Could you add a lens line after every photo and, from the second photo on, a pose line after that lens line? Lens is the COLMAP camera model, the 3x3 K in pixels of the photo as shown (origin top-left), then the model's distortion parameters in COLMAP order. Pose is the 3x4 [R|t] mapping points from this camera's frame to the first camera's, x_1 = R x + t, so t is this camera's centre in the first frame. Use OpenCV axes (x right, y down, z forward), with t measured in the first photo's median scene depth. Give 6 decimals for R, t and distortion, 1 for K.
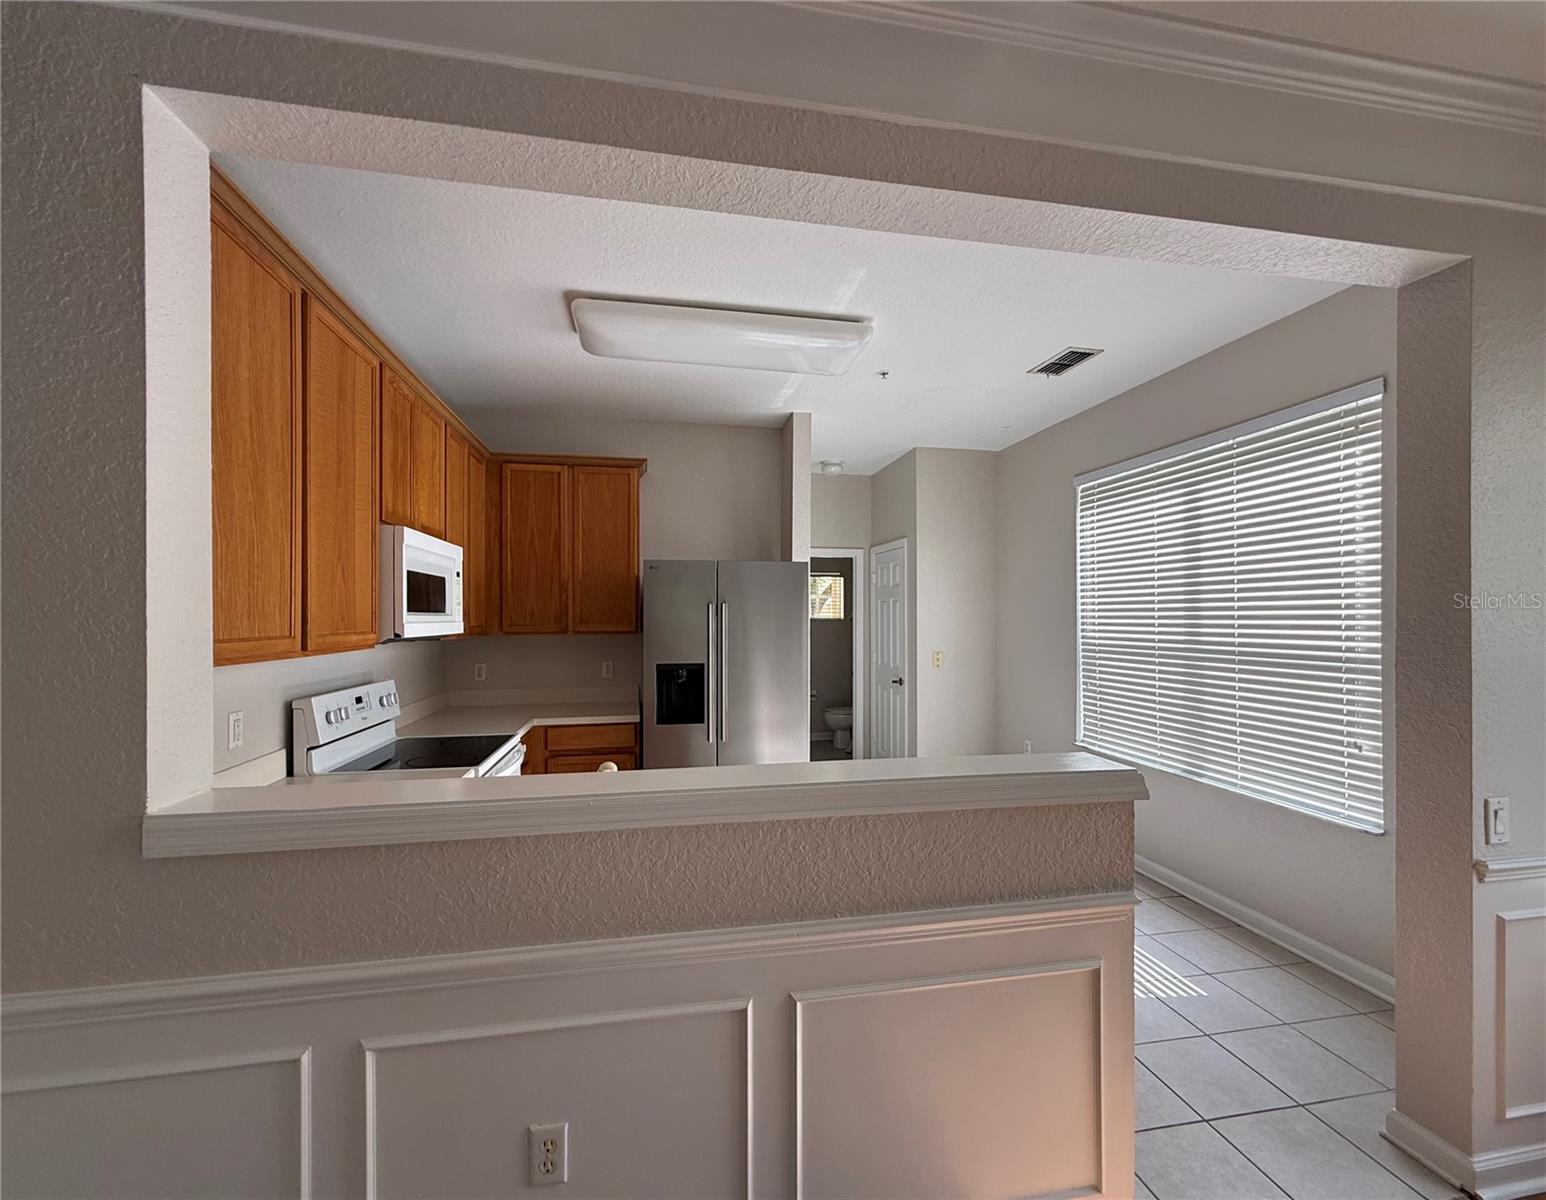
lens RADIAL K [[650.3, 0, 771.1], [0, 650.3, 614.9], [0, 0, 1]] dist [0.001456, 0.000701]
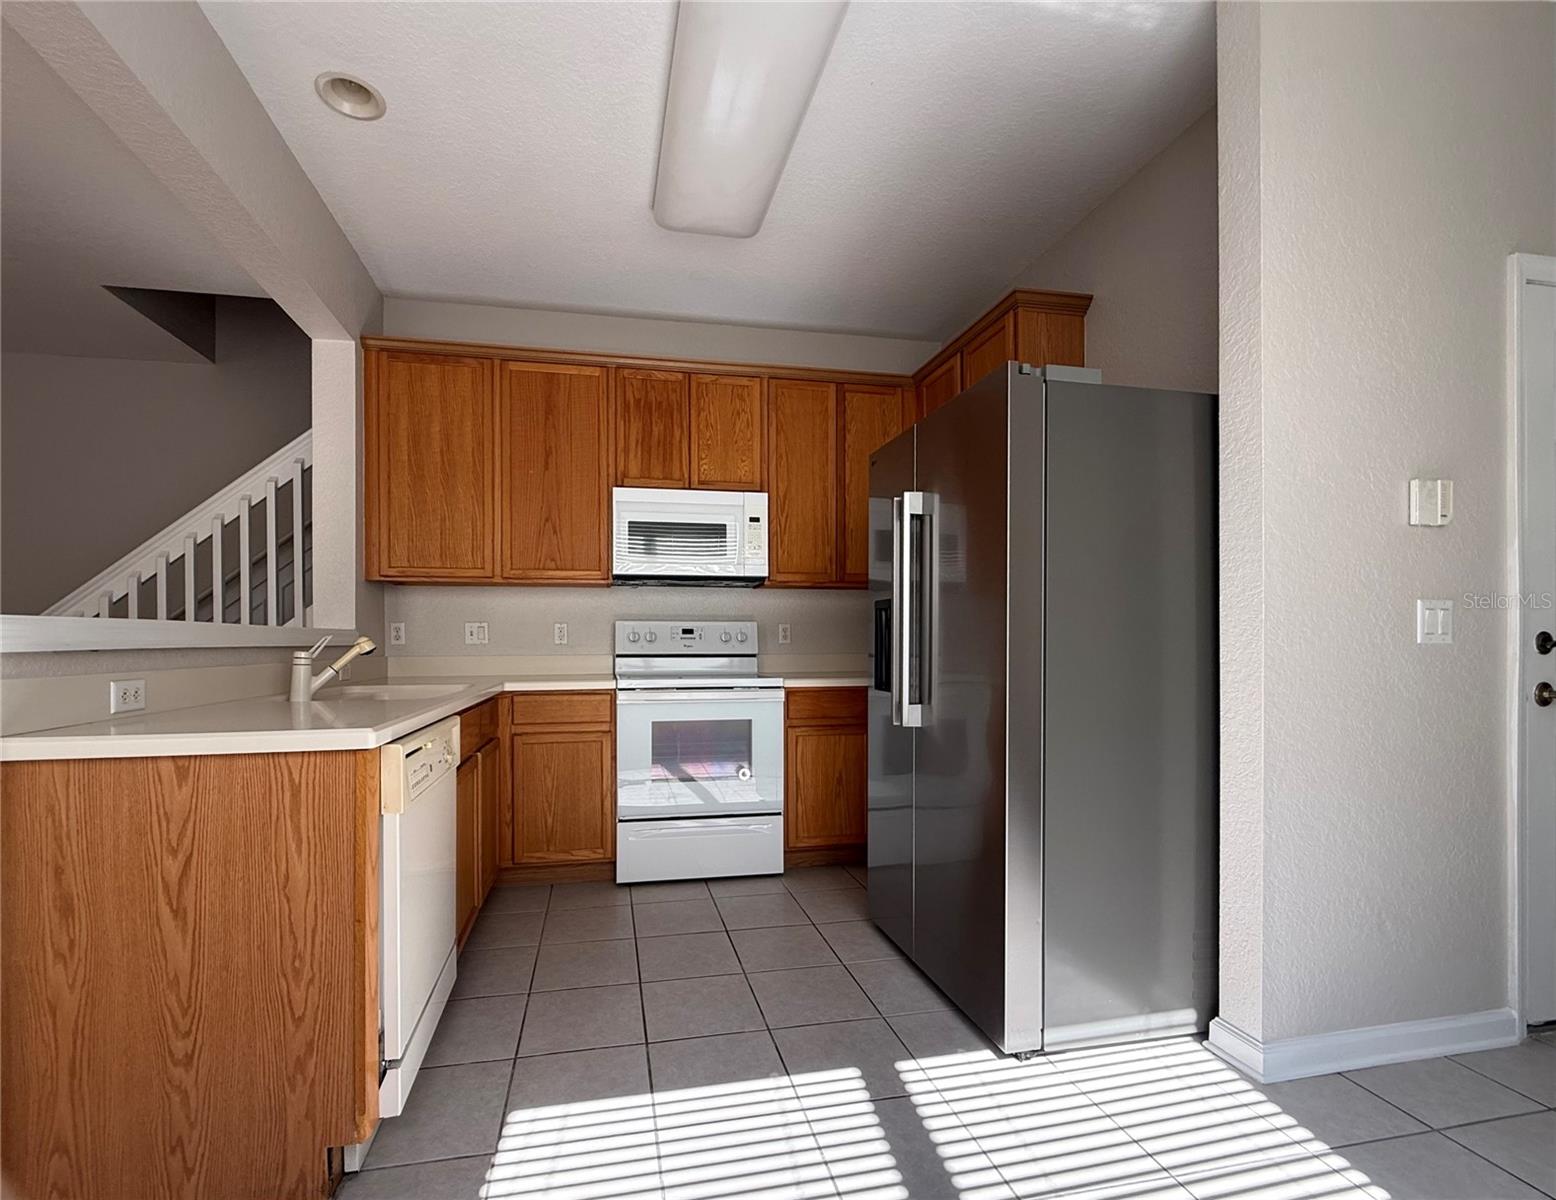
lens RADIAL K [[694.2, 0, 737.9], [0, 694.2, 640.0], [0, 0, 1]] dist [0.000811, -0.000227]
pose [[0.007239, -0.000429, -0.999974, 0.555764], [0.007992, 0.999968, -0.000371, 0.114813], [0.999942, -0.007989, 0.007242, 0.840720]]
